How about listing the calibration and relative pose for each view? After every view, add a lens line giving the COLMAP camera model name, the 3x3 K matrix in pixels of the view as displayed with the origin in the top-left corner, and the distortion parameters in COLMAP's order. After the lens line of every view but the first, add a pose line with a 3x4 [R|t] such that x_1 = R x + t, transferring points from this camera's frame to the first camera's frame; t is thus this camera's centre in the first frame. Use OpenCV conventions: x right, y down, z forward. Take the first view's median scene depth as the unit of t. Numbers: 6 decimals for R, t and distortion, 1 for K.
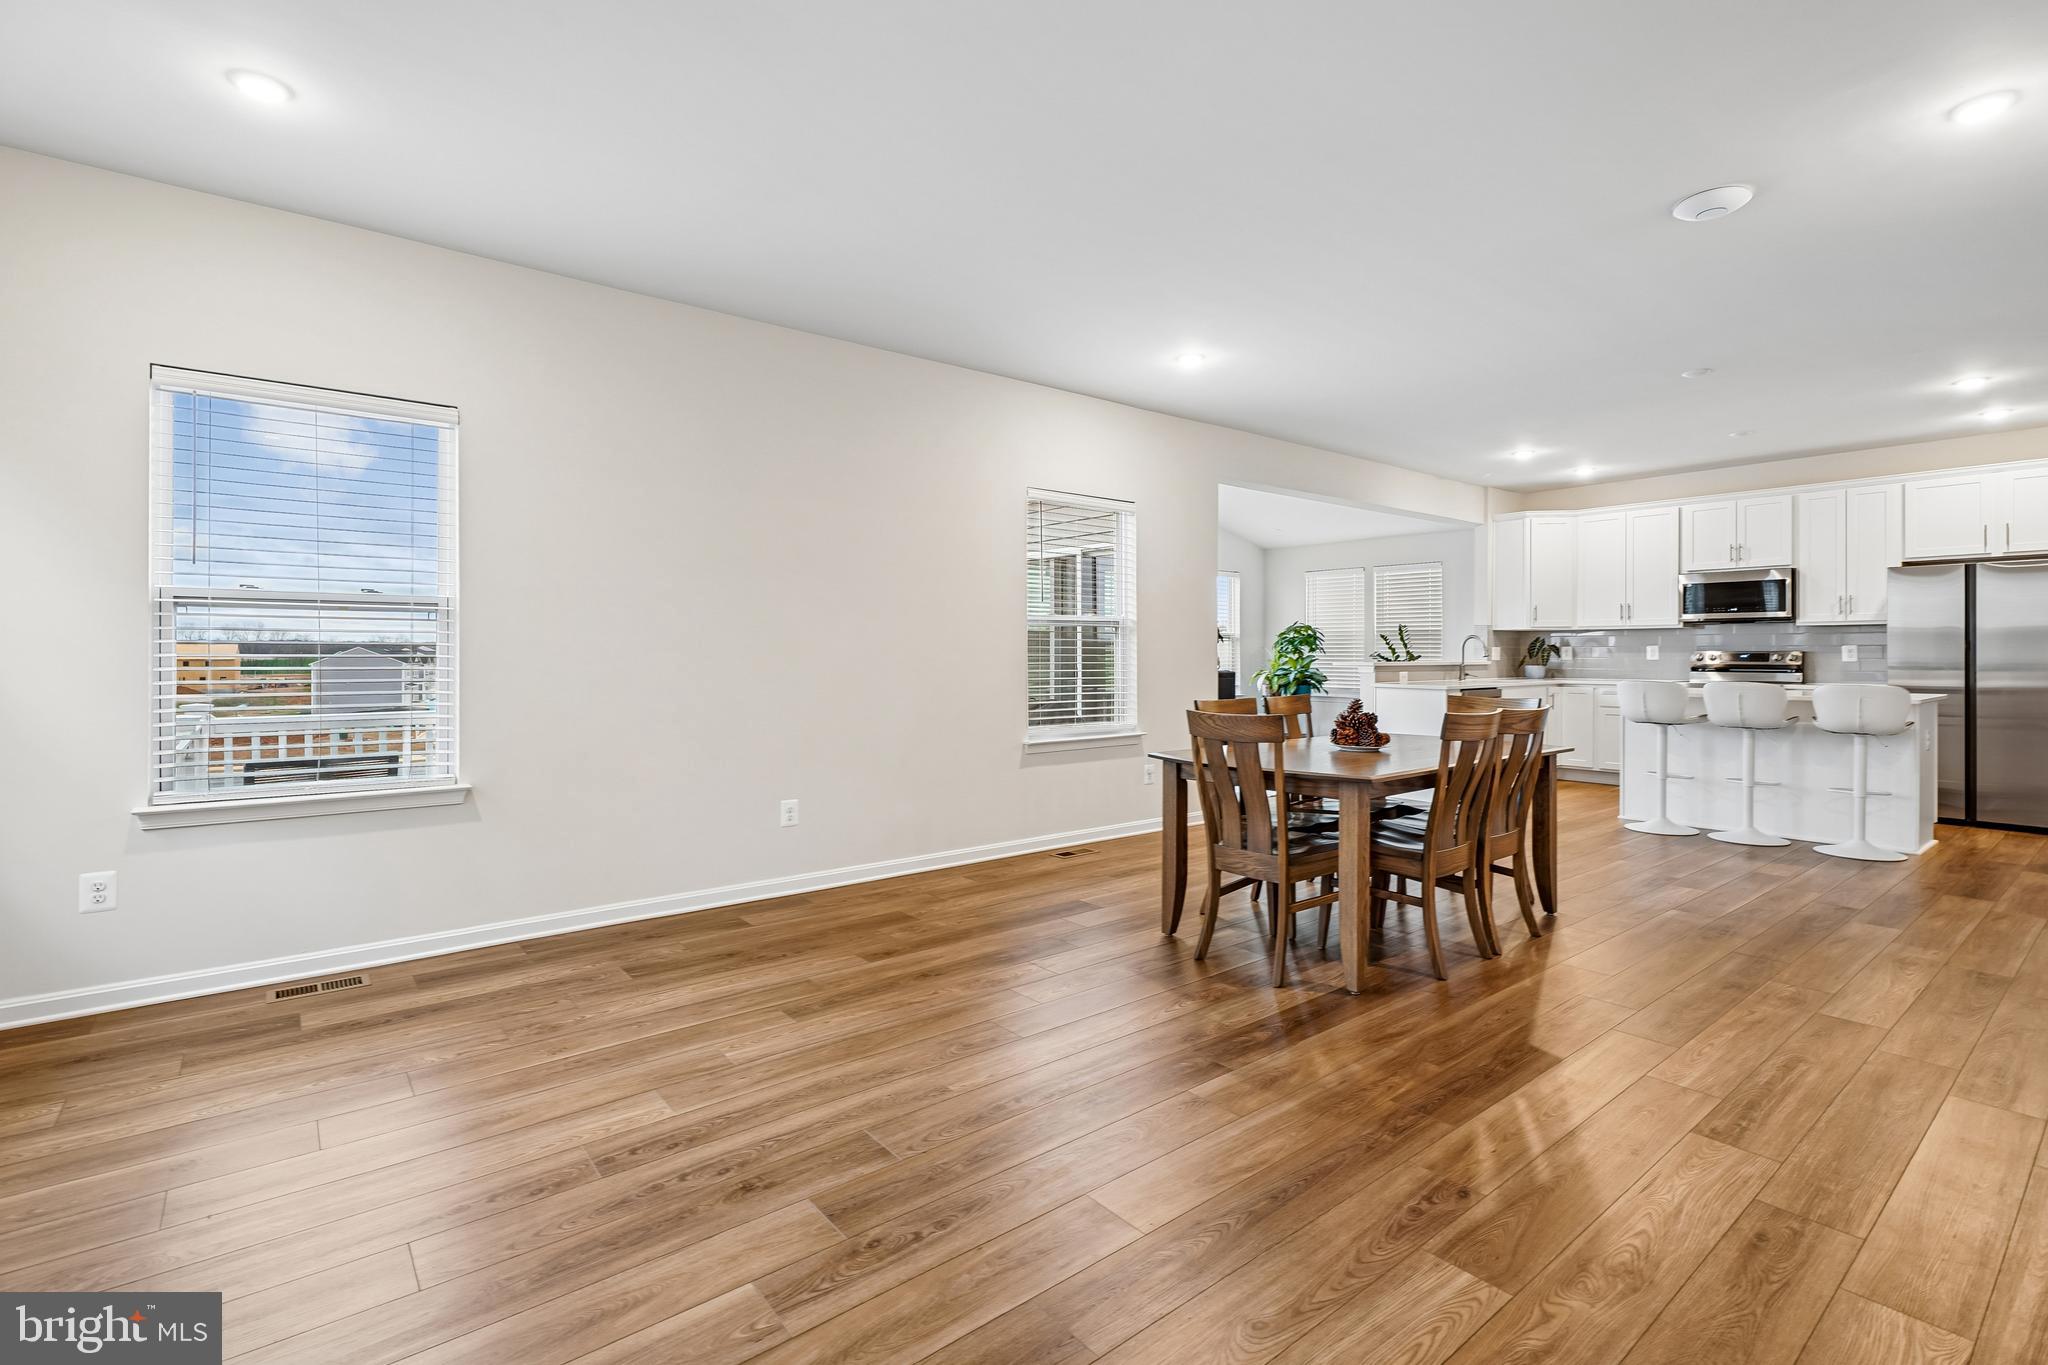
lens RADIAL K [[931.5, 0, 1014.2], [0, 931.5, 648.3], [0, 0, 1]] dist [0.001157, -0.000282]
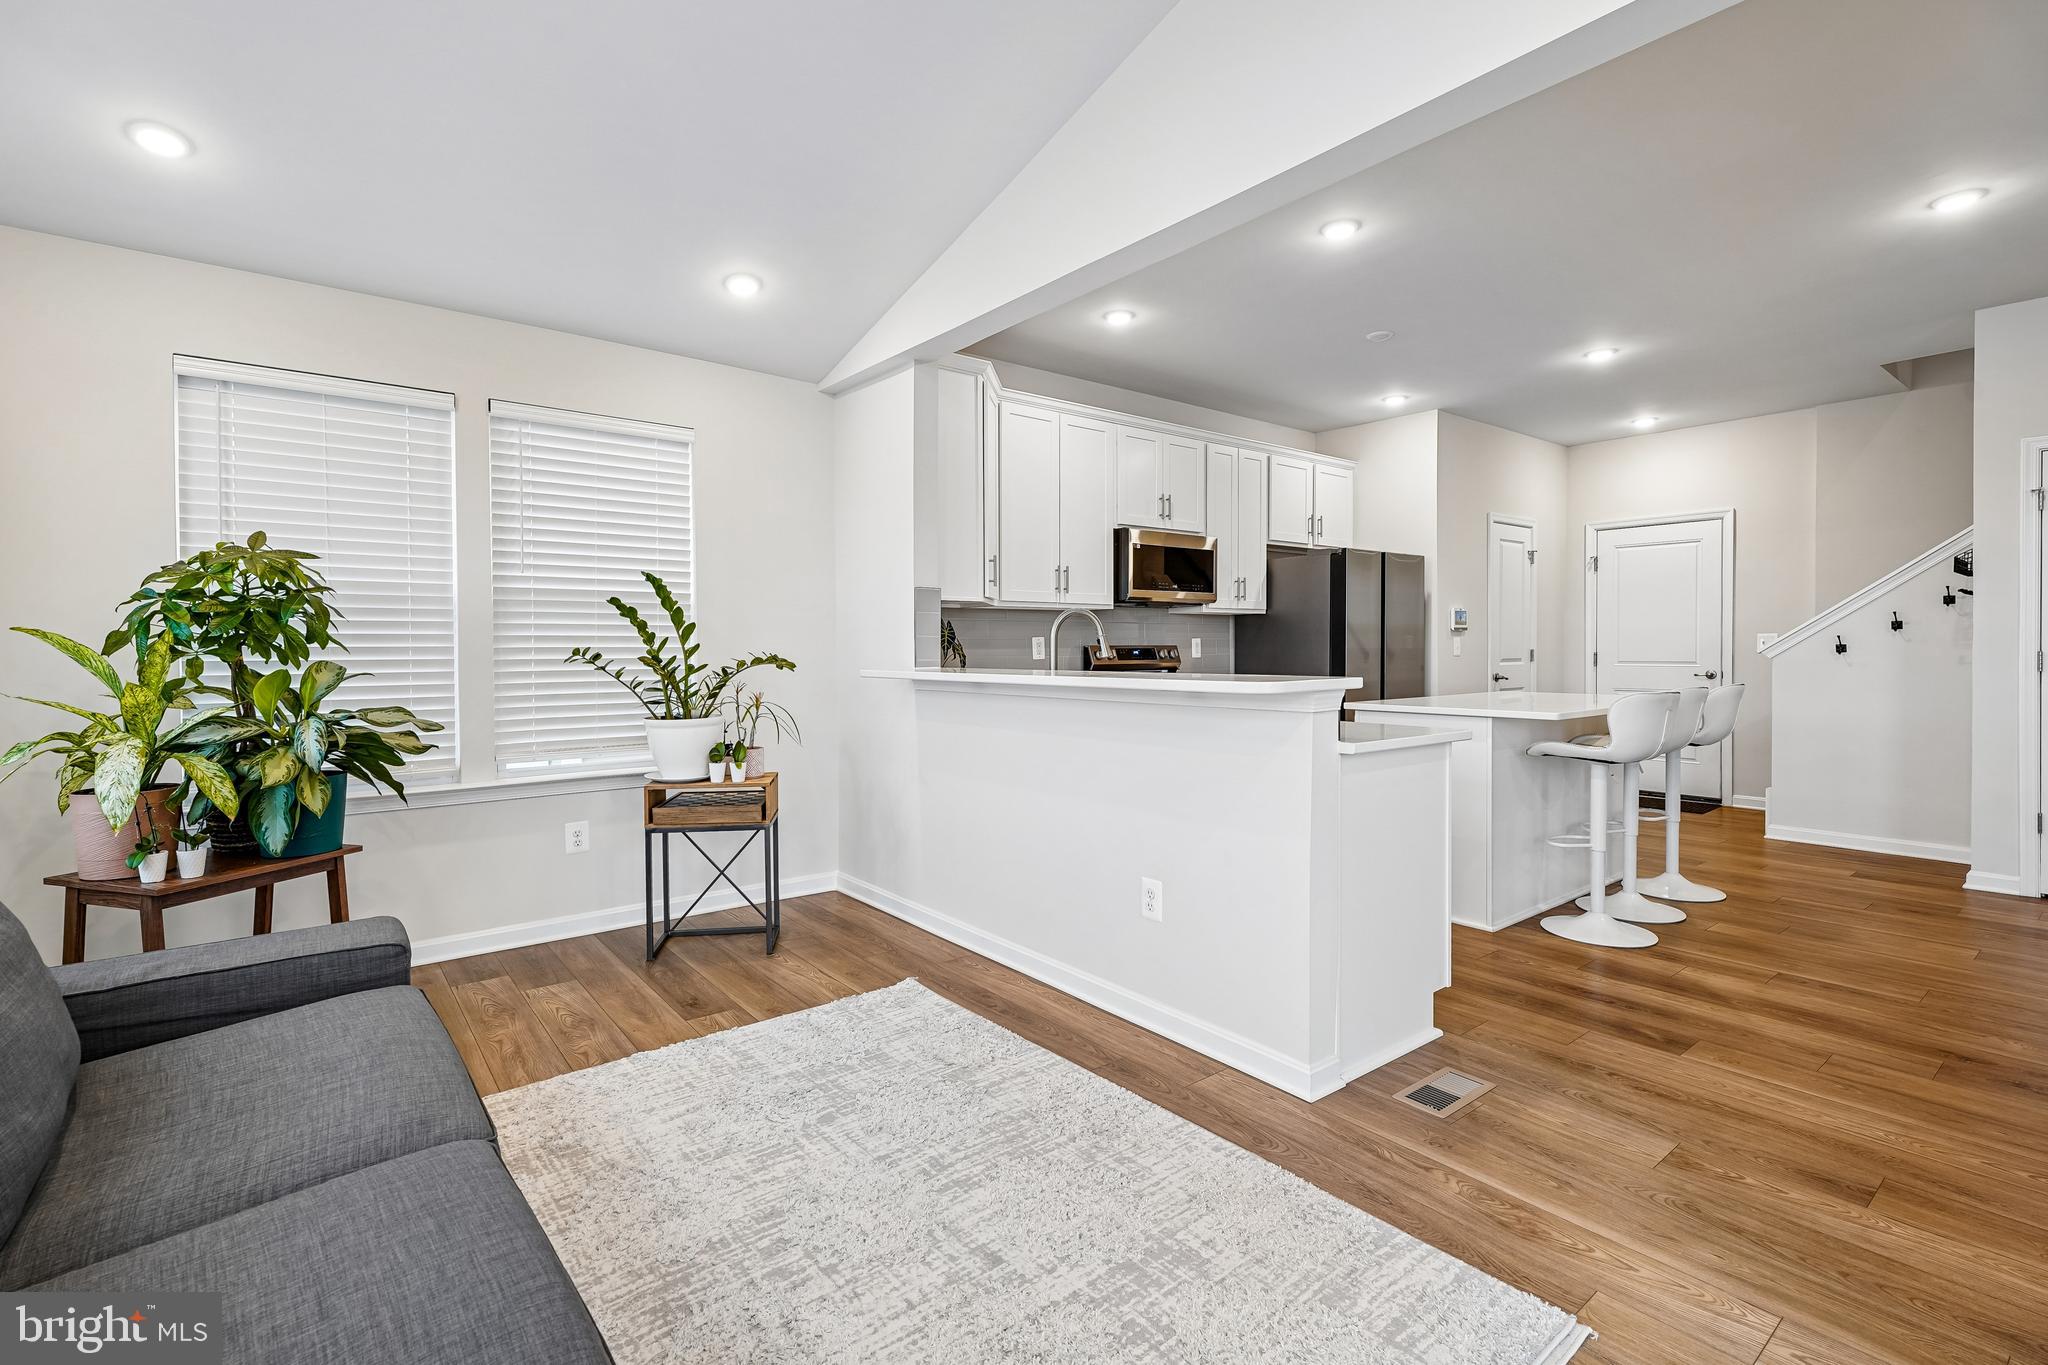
lens RADIAL K [[916.2, 0, 1021.2], [0, 916.2, 658.0], [0, 0, 1]] dist [0.001913, 0.000348]
pose [[0.008178, -0.009909, 0.999917, 0.068880], [0.001241, 0.999950, 0.009899, 0.005911], [-0.999966, 0.001160, 0.008190, 1.087578]]
